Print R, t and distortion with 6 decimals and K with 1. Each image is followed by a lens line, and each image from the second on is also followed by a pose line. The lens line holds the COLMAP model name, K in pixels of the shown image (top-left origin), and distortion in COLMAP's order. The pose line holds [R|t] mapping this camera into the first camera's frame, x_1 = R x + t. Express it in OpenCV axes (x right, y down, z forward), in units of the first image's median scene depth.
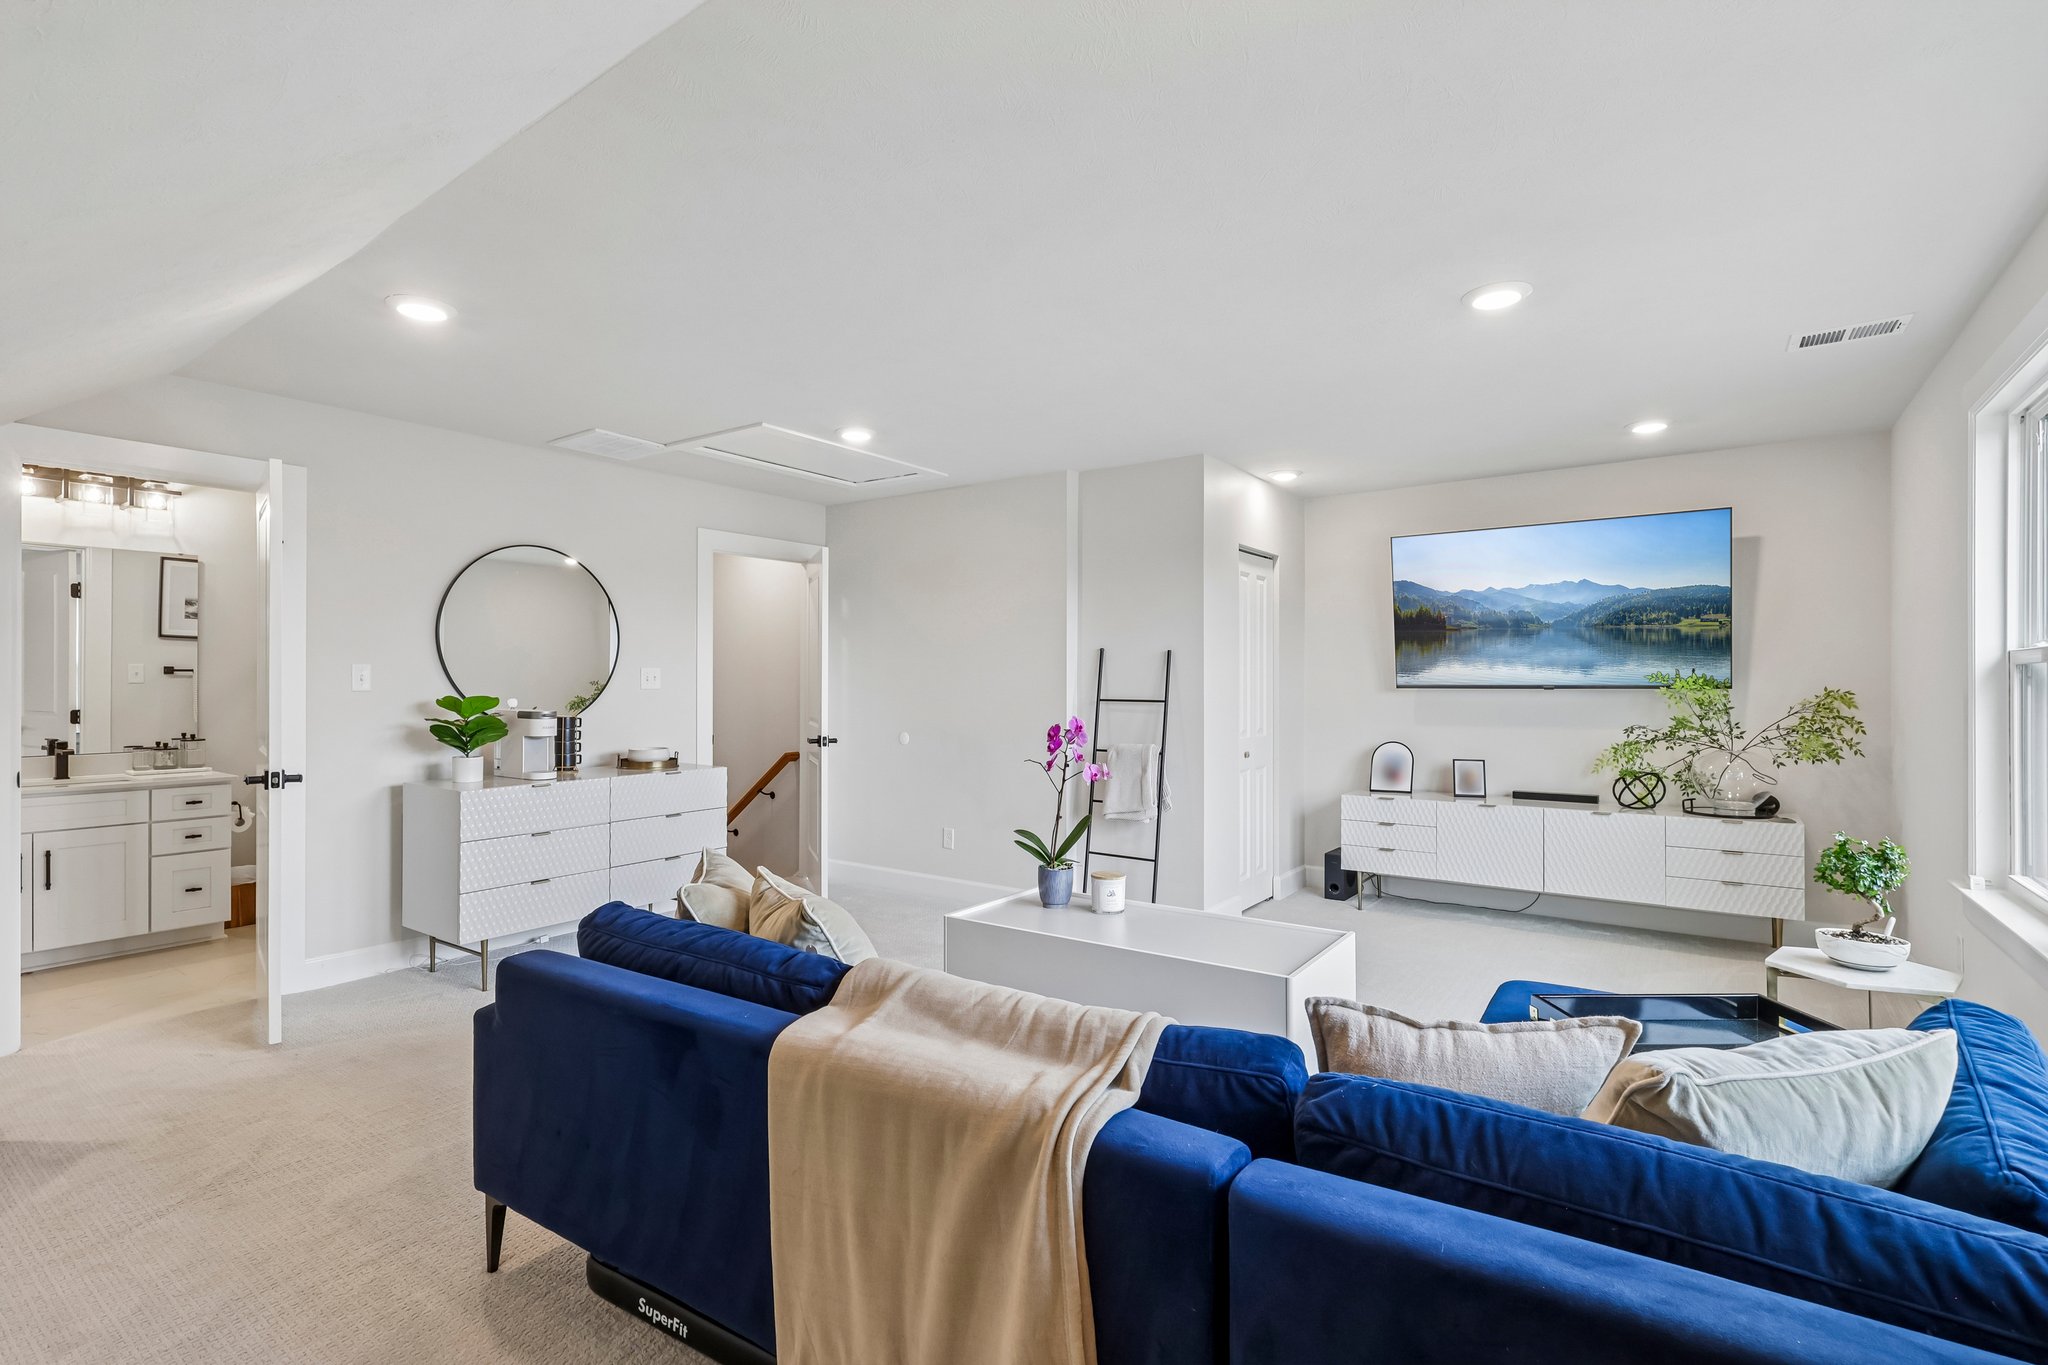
lens RADIAL K [[952.0, 0, 1036.1], [0, 952.0, 683.4], [0, 0, 1]] dist [-0.004161, 0.001083]
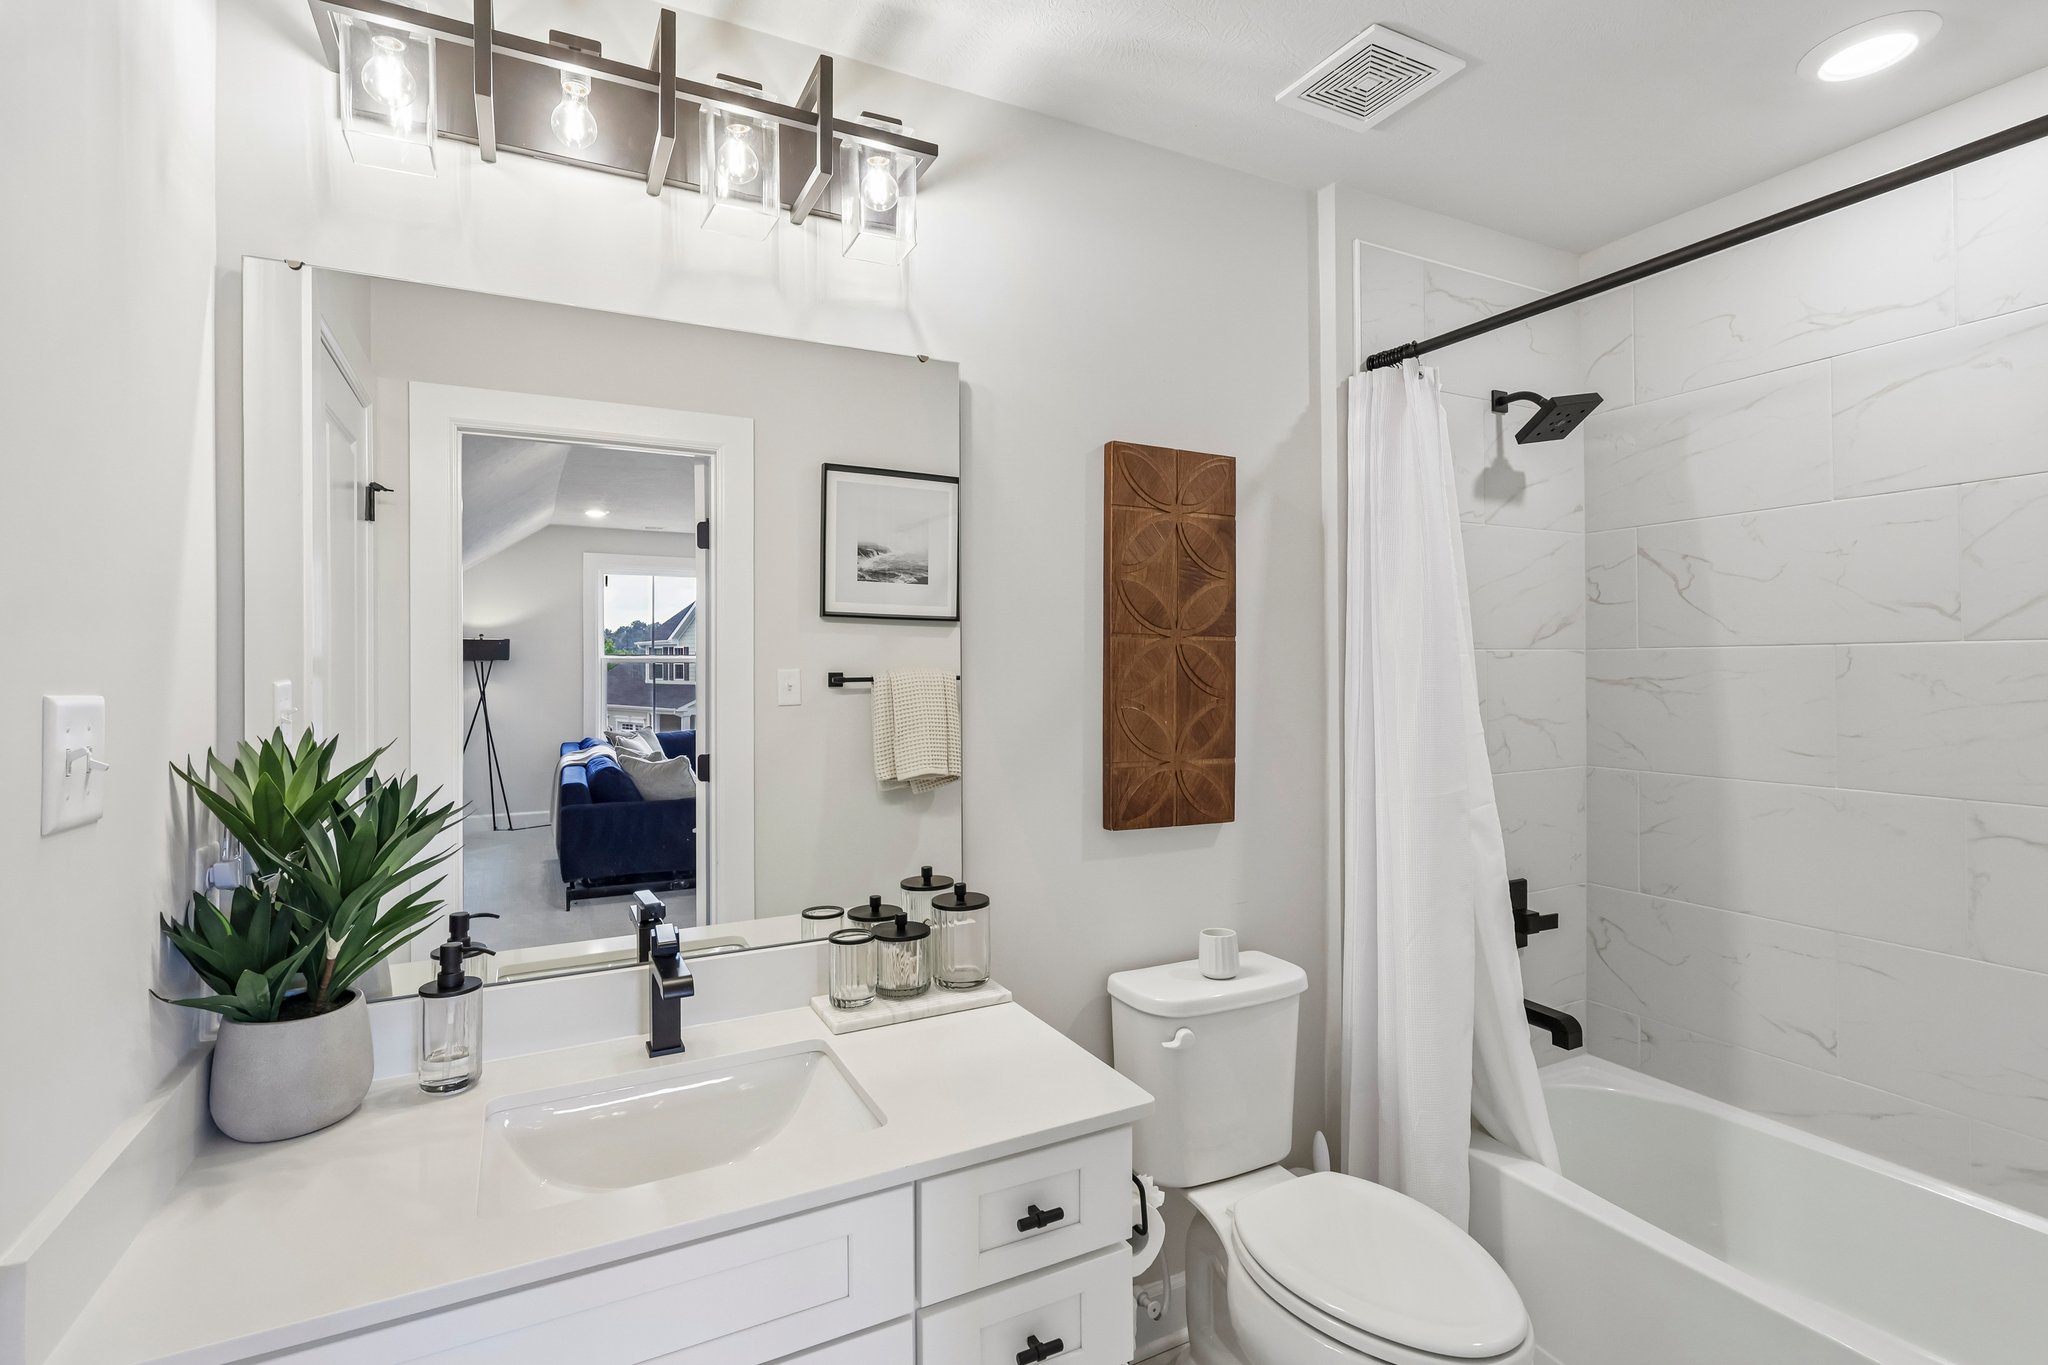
lens RADIAL K [[952.0, 0, 1028.2], [0, 952.0, 678.2], [0, 0, 1]] dist [-0.004161, 0.001083]
pose [[0.891715, -0.005264, -0.452566, -0.587142], [0.008500, 0.999951, 0.005118, -0.016828], [0.452517, -0.008411, 0.891716, 0.584907]]
